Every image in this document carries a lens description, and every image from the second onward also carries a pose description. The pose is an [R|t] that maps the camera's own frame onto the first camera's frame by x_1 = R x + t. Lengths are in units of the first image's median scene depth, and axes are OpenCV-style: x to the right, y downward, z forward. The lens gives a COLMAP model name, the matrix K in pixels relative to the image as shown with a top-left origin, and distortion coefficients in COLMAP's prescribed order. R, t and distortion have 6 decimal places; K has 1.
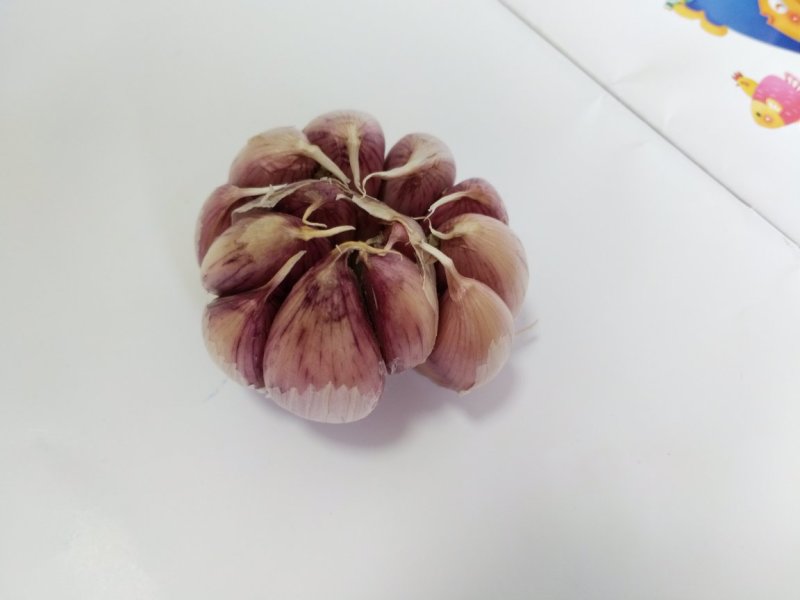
lens RADIAL K [[646.2, 0, 403.7], [0, 646.2, 302.9], [0, 0, 1]] dist [0.135036, -0.432240]
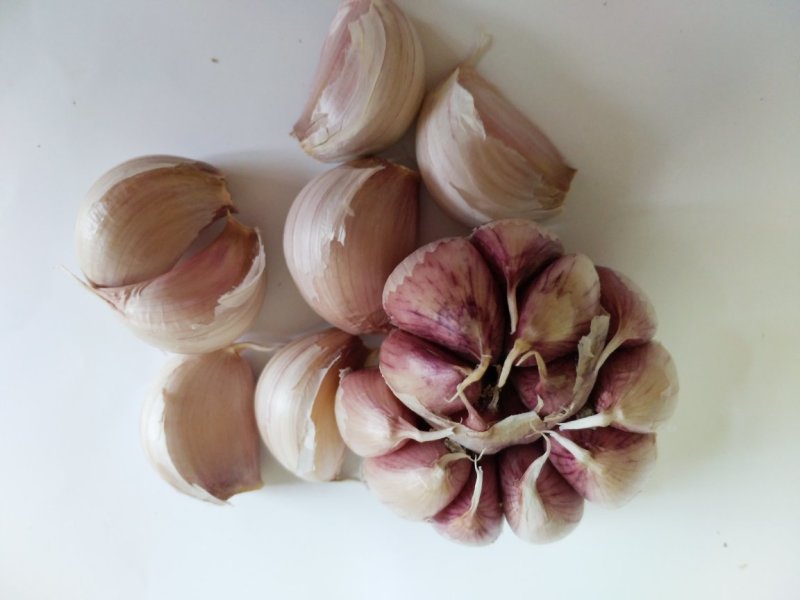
lens RADIAL K [[646.2, 0, 403.7], [0, 646.2, 302.9], [0, 0, 1]] dist [0.135036, -0.432240]
pose [[-0.683471, 0.729975, -0.001826, -0.068000], [-0.670298, -0.626601, 0.397582, -0.336854], [0.289081, 0.272960, 0.917565, -0.000936]]
